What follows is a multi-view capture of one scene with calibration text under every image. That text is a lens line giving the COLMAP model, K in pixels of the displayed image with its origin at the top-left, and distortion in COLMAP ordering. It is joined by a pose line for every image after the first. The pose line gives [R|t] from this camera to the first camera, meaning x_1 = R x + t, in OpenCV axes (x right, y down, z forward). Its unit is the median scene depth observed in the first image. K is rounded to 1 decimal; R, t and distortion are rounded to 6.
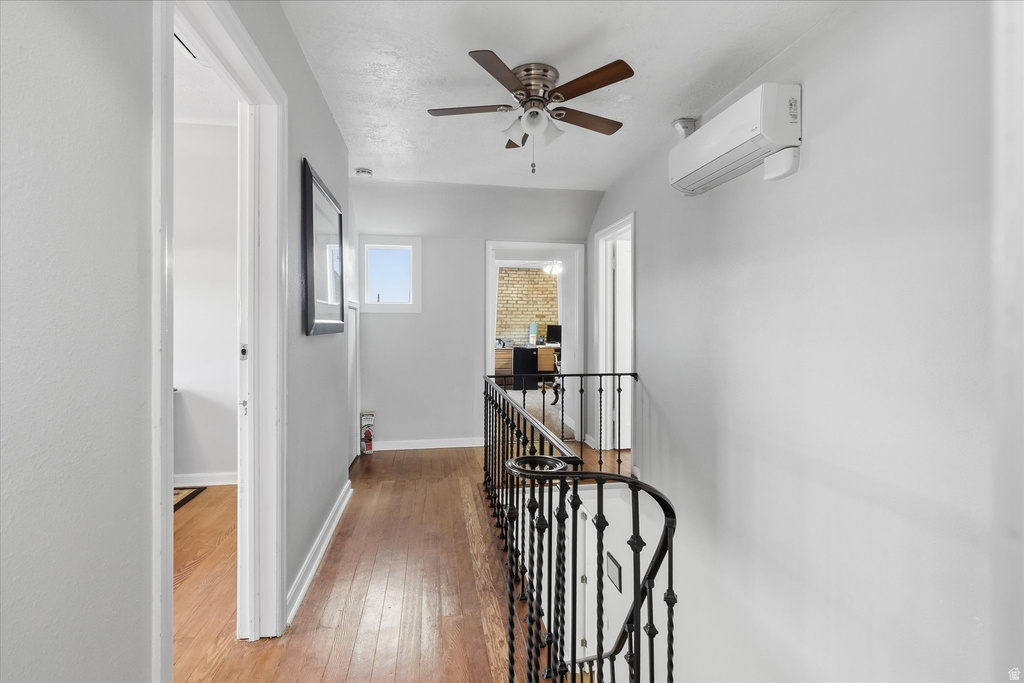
lens RADIAL K [[466.1, 0, 514.5], [0, 466.1, 334.5], [0, 0, 1]] dist [-0.010444, -0.000663]
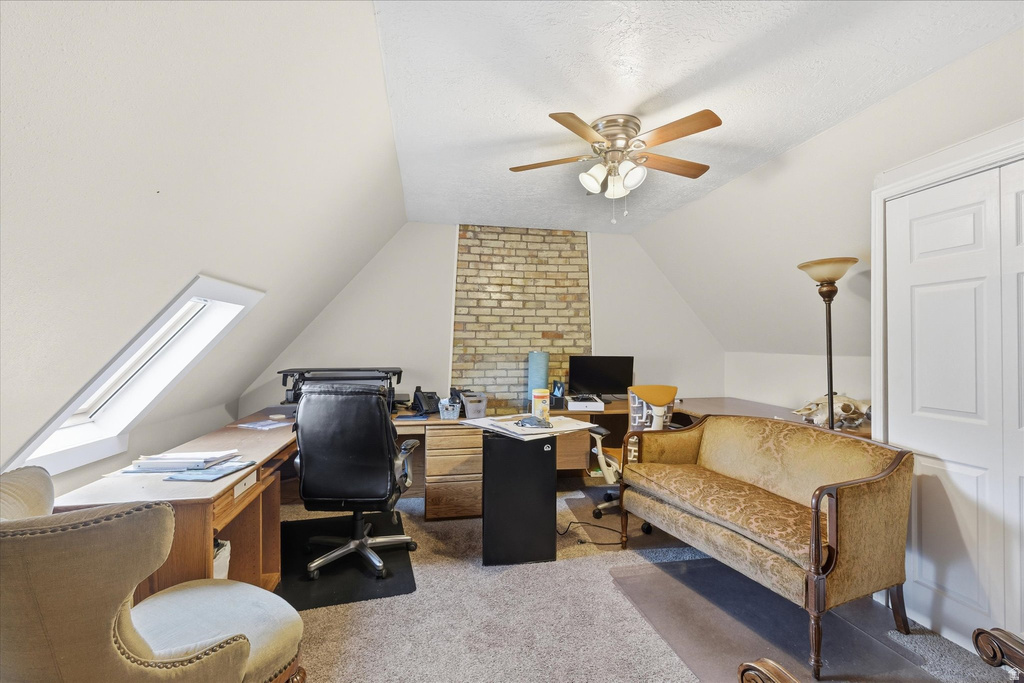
lens RADIAL K [[466.1, 0, 513.1], [0, 466.1, 343.7], [0, 0, 1]] dist [-0.010444, -0.000663]
pose [[0.999971, 0.000441, 0.007580, 0.014364], [-0.000316, 0.999864, -0.016470, -0.023740], [-0.007586, 0.016467, 0.999836, 0.555957]]
